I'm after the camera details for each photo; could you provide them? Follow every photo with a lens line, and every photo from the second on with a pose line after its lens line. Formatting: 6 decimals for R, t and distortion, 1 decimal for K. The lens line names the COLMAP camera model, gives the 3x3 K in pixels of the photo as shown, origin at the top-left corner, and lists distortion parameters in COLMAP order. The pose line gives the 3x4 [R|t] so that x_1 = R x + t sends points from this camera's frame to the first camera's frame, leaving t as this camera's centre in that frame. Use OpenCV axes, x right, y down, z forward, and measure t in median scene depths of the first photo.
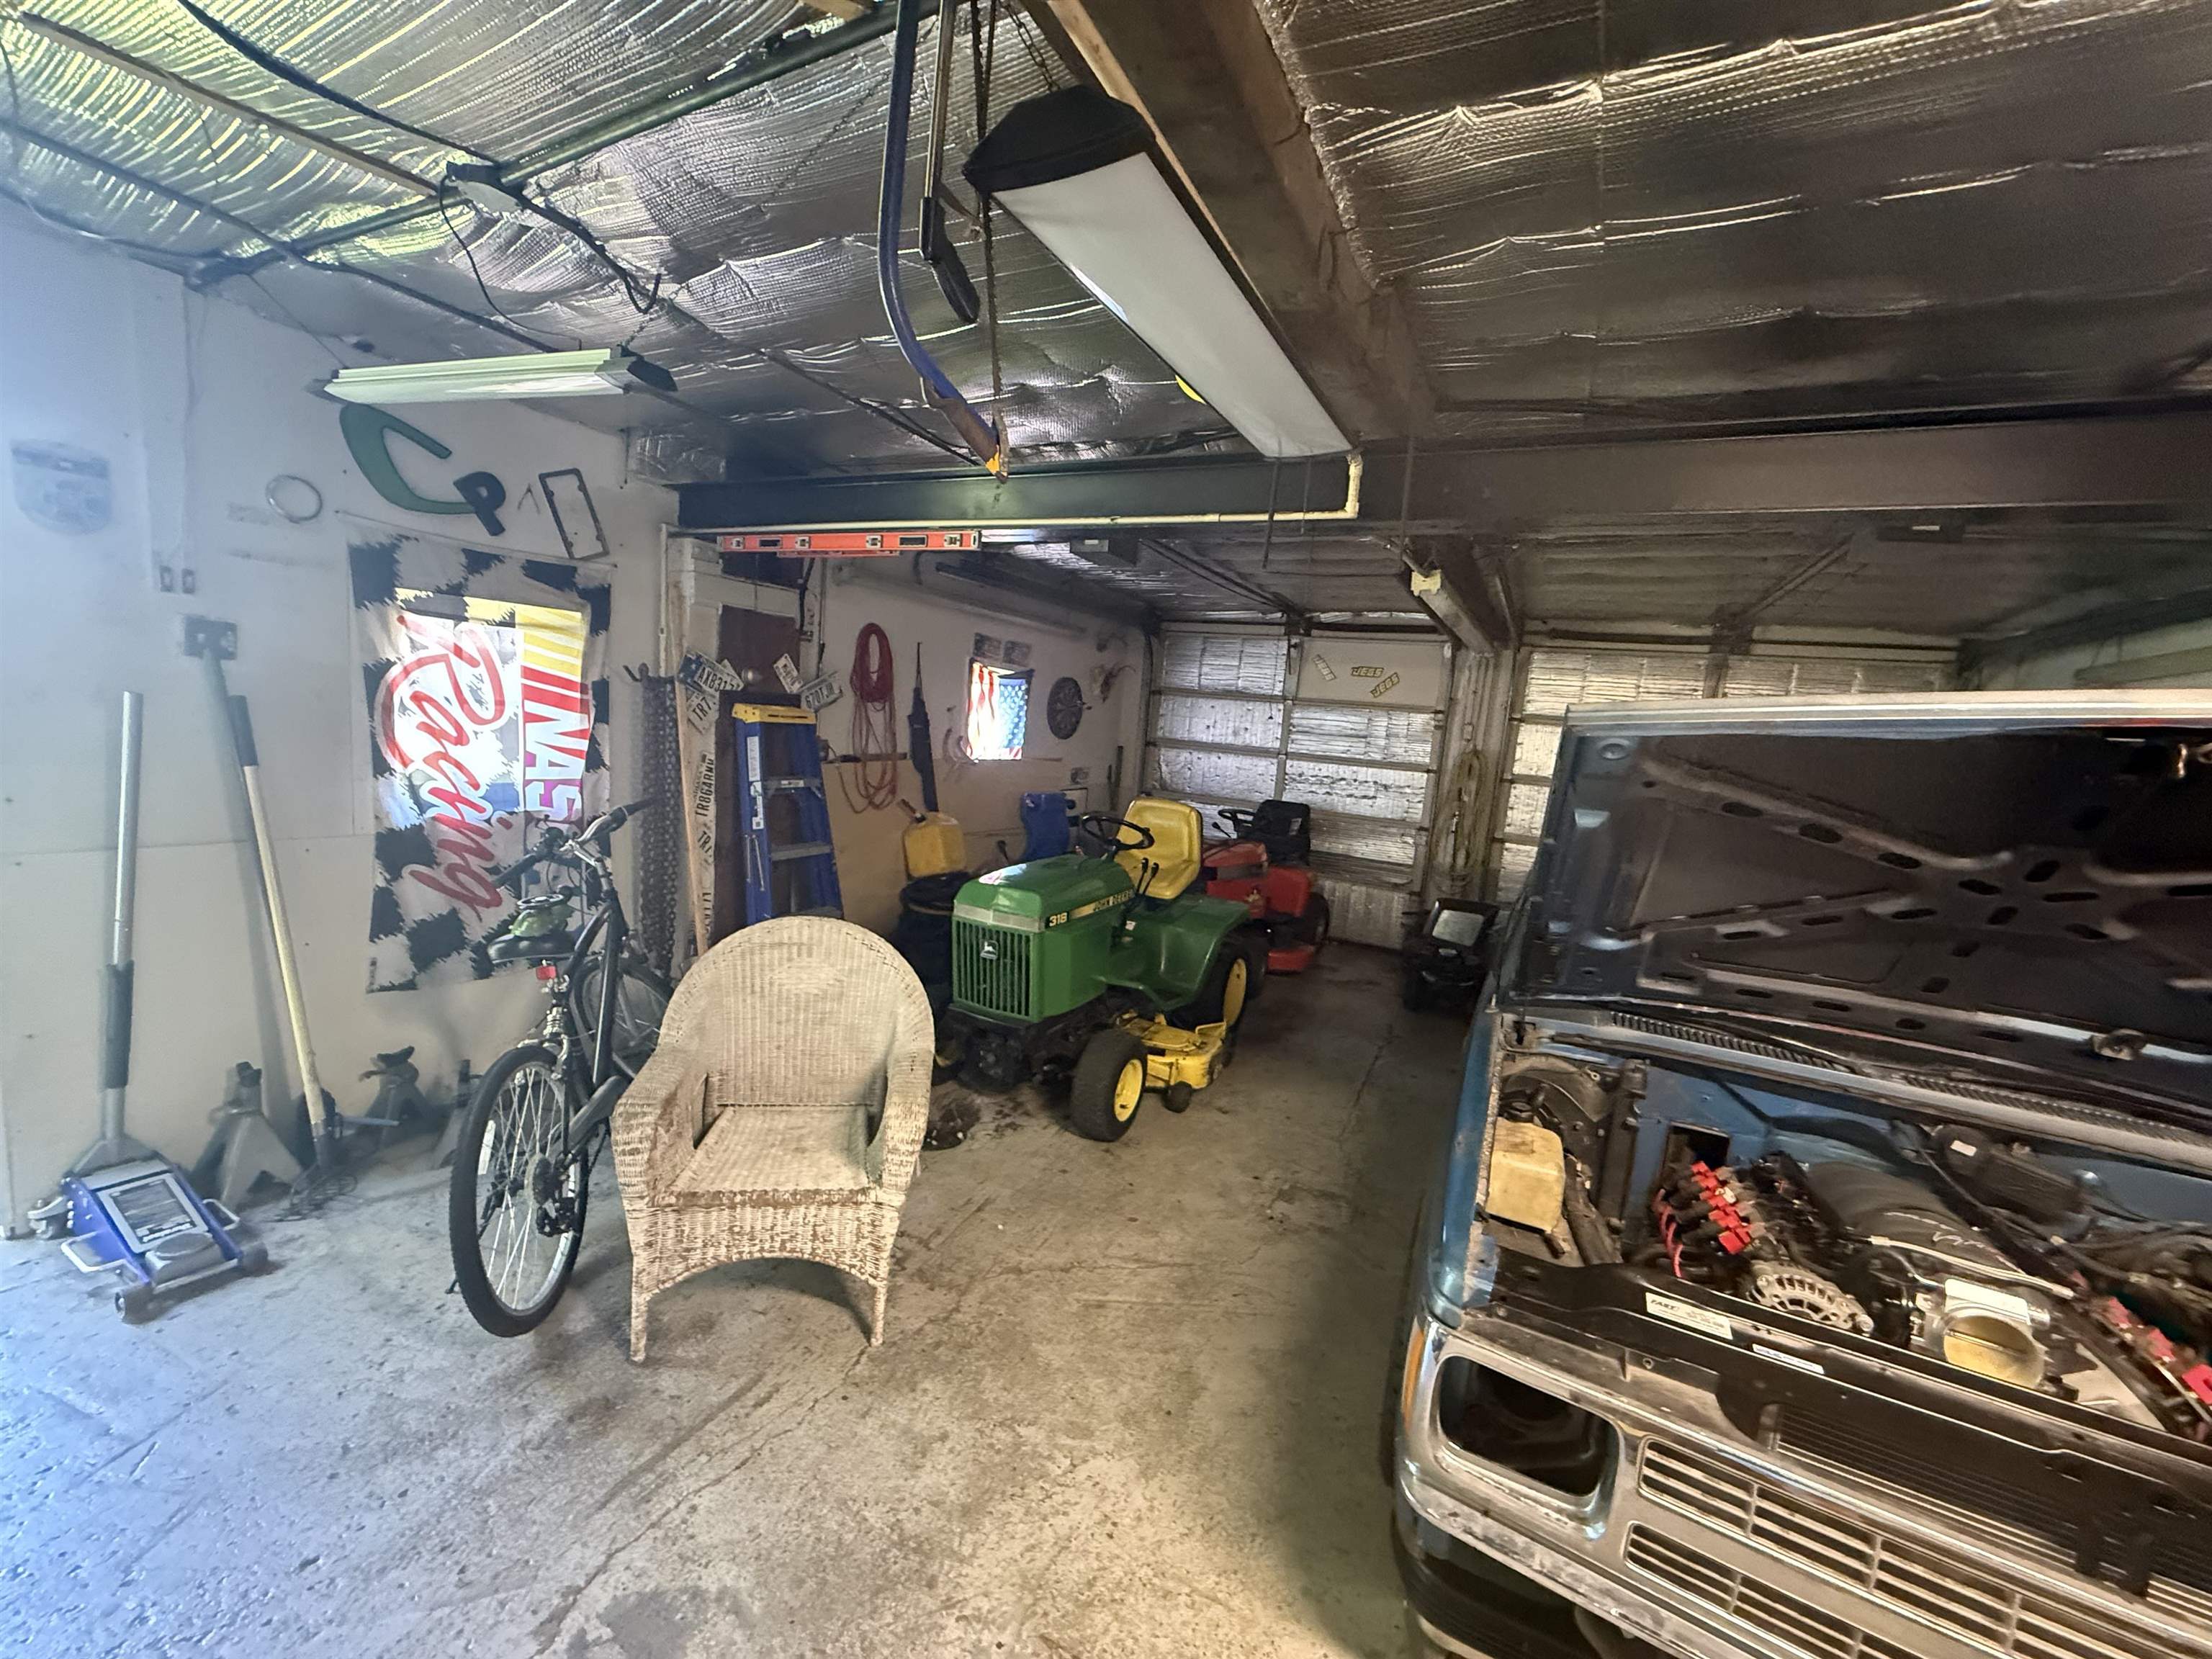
lens RADIAL K [[880.5, 0, 1107.9], [0, 880.5, 825.1], [0, 0, 1]] dist [-0.000175, 0.000112]
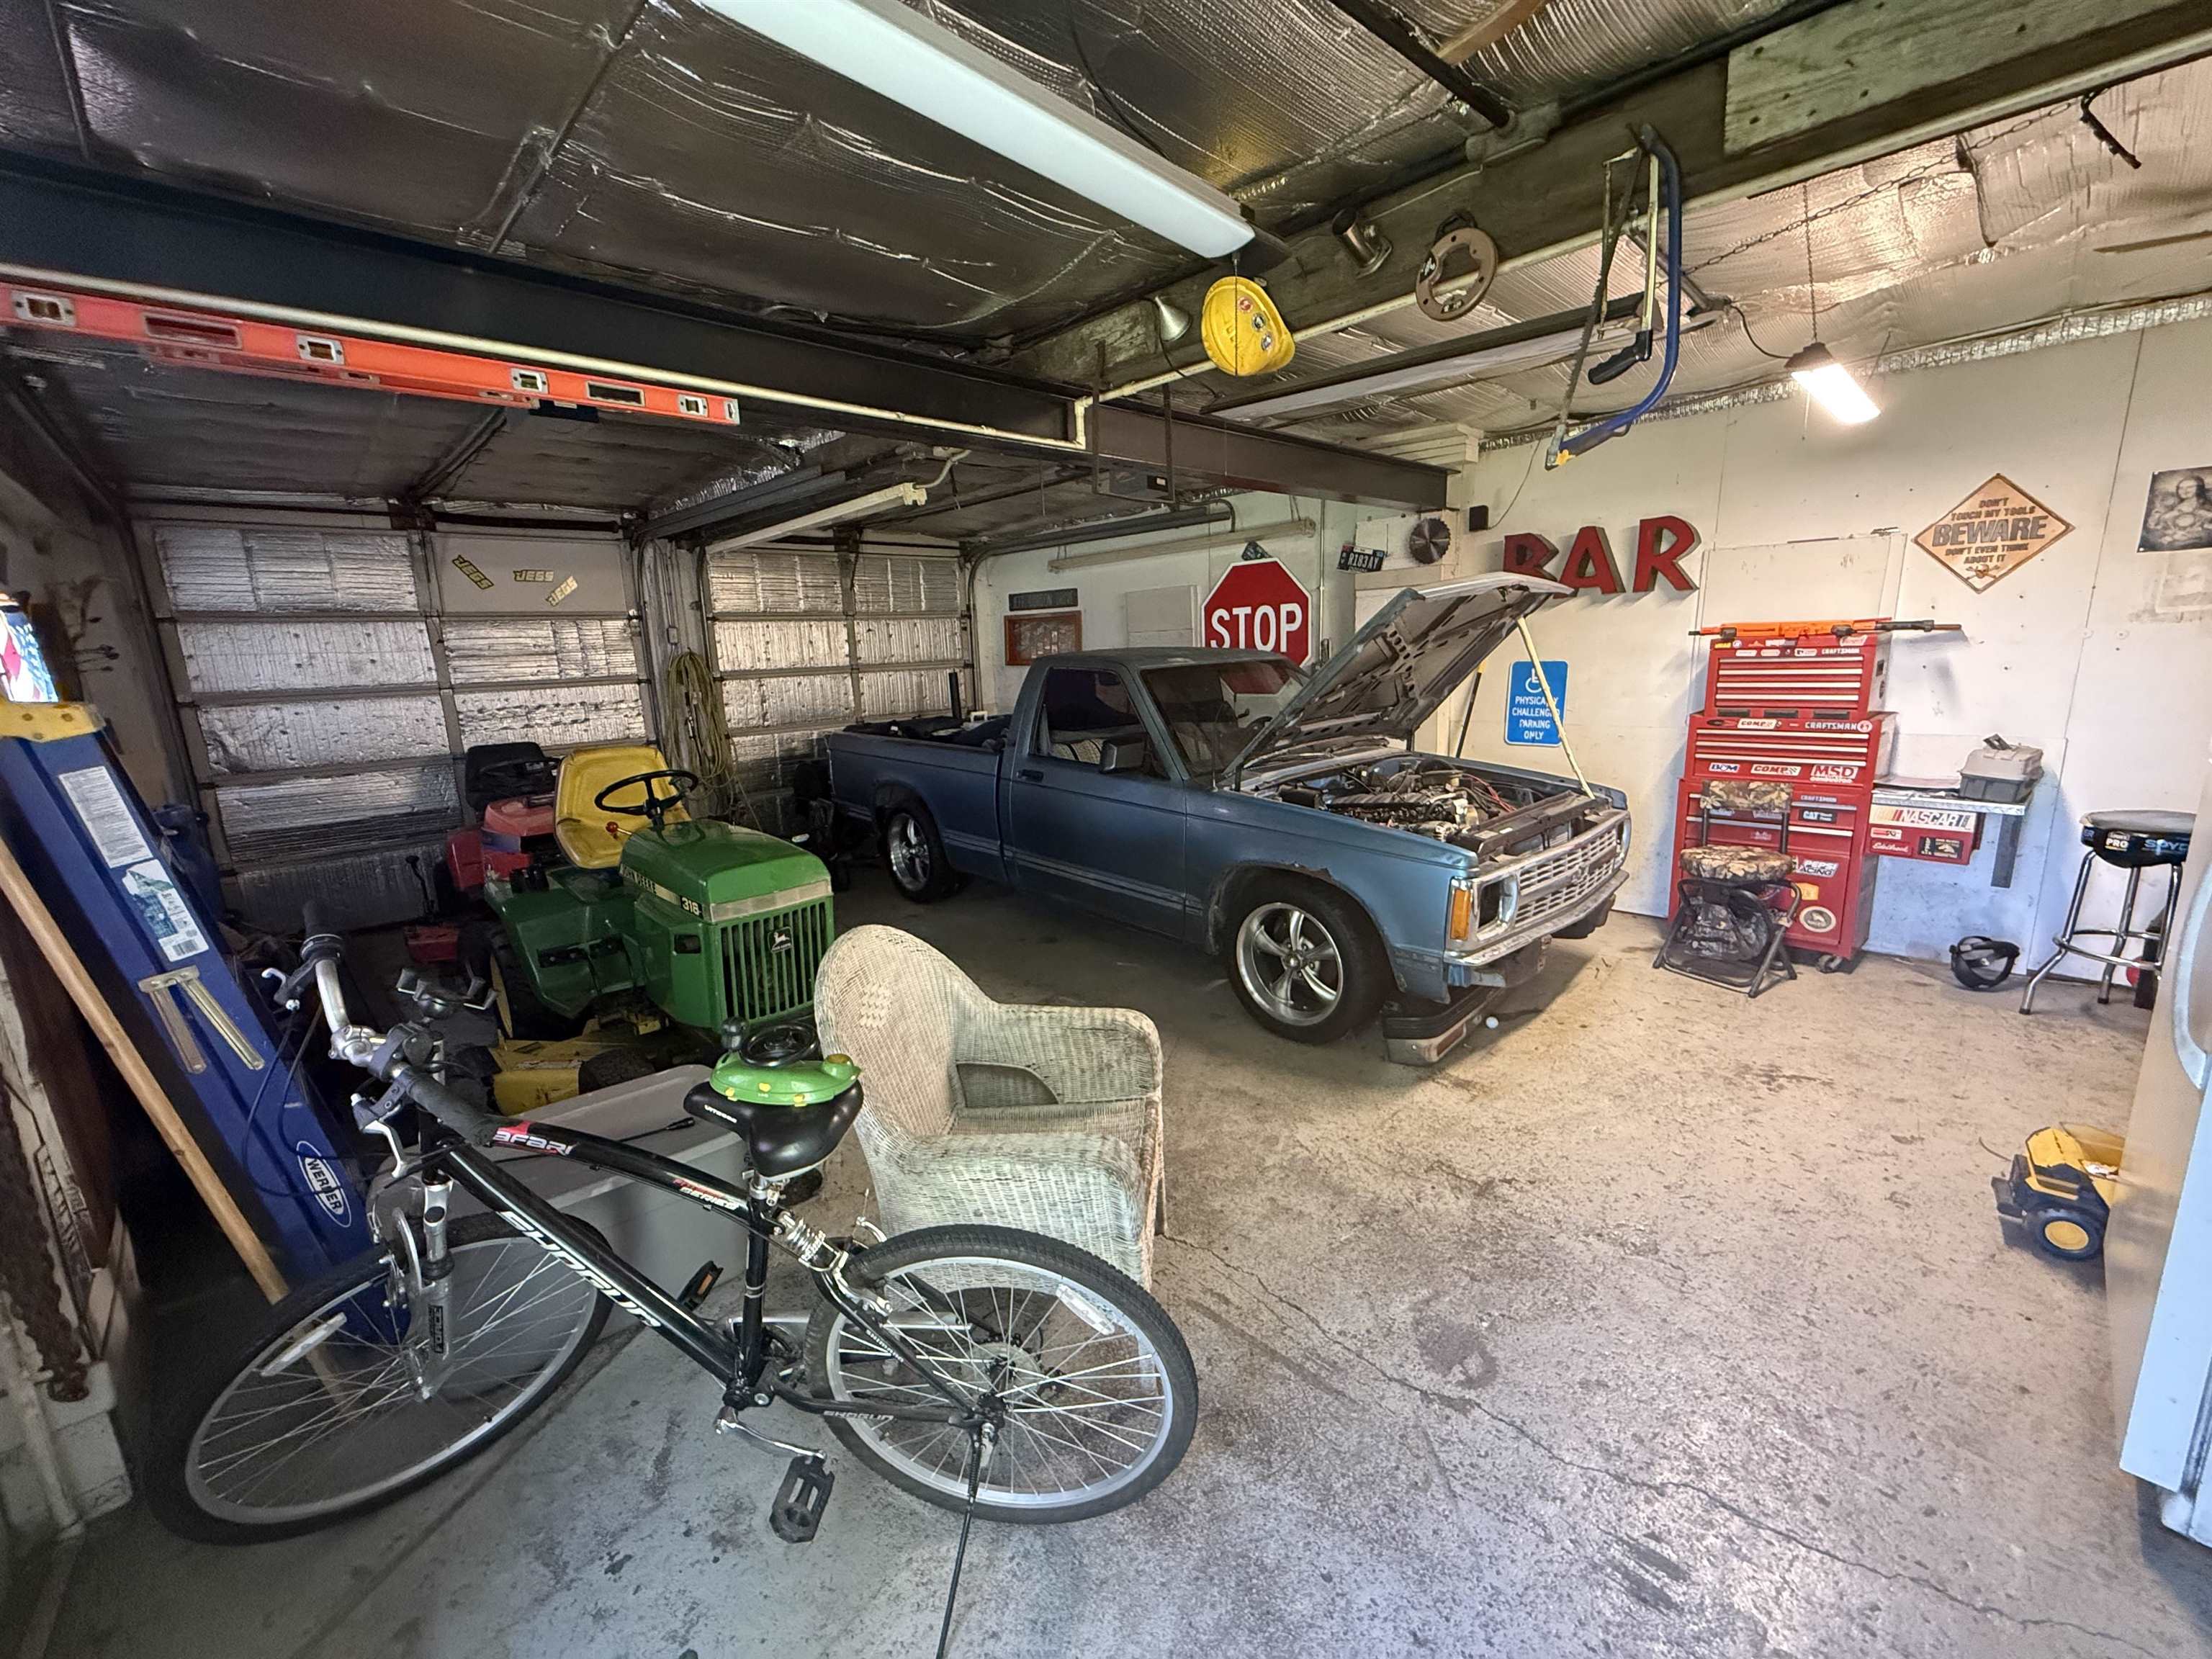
lens RADIAL K [[880.5, 0, 1105.0], [0, 880.5, 818.2], [0, 0, 1]] dist [-0.000175, 0.000112]
pose [[0.324951, -0.280429, 0.903198, -0.364127], [0.181416, 0.955774, 0.231484, -0.048508], [-0.928168, 0.088634, 0.361454, 0.207752]]
